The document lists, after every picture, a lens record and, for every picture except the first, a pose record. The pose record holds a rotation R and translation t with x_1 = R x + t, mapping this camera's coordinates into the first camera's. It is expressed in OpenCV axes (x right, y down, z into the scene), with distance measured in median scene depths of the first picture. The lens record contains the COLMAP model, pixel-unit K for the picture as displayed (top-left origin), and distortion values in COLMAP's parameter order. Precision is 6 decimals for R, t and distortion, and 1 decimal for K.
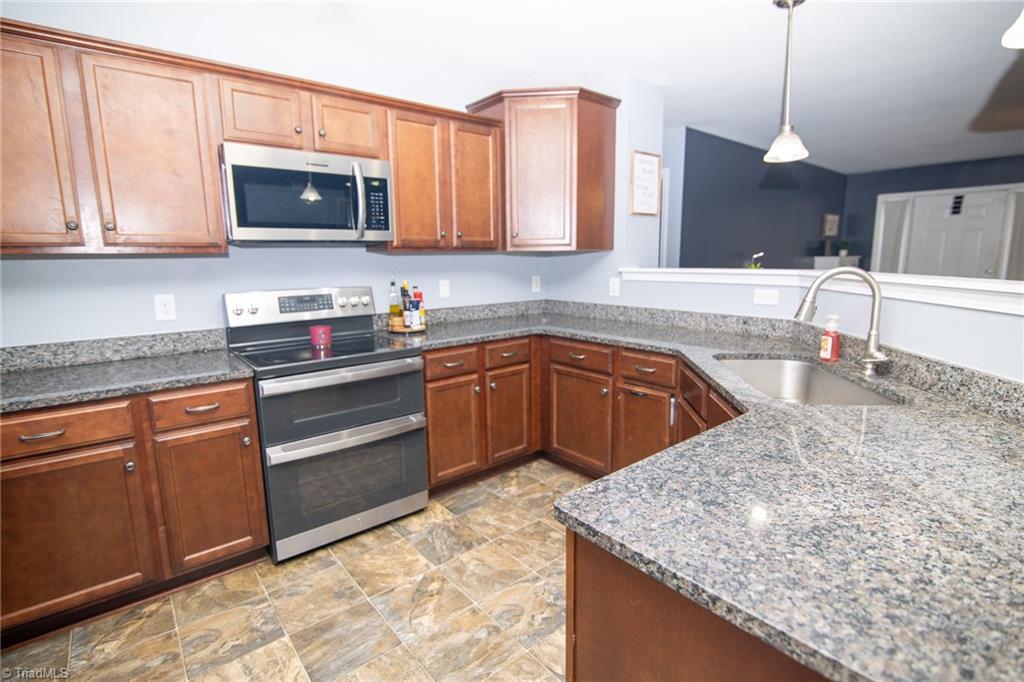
lens RADIAL K [[486.4, 0, 516.3], [0, 486.4, 339.8], [0, 0, 1]] dist [-0.015318, 0.000820]
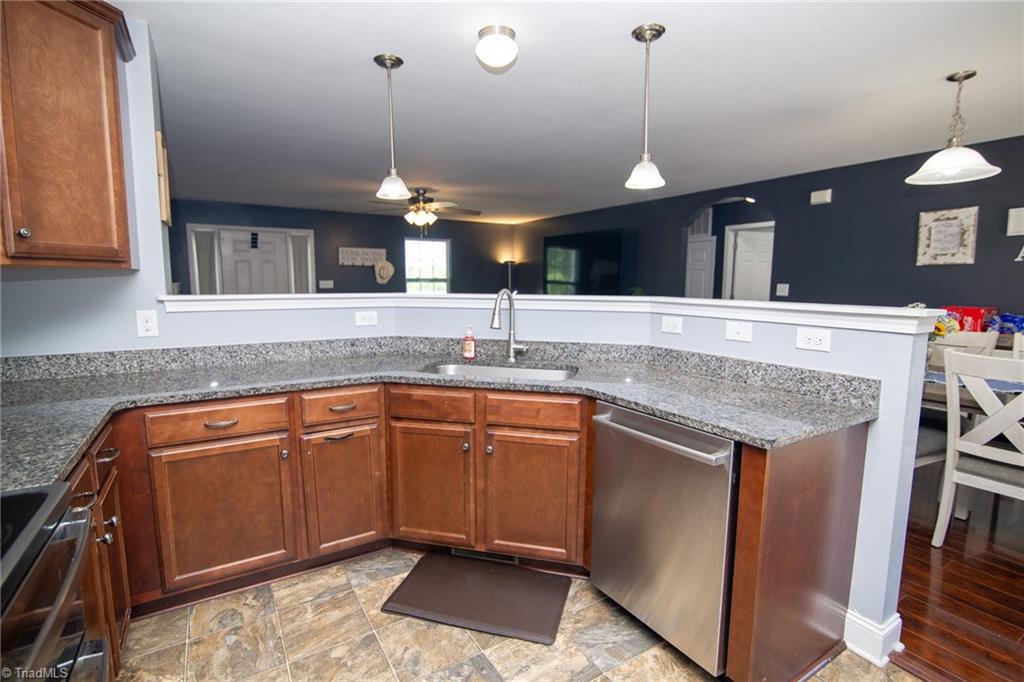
lens RADIAL K [[486.4, 0, 511.6], [0, 486.4, 344.2], [0, 0, 1]] dist [-0.015318, 0.000820]
pose [[0.137284, -0.112213, 0.984155, -0.453408], [0.156972, 0.983472, 0.090238, -0.068943], [-0.978015, 0.142096, 0.152629, 0.456369]]
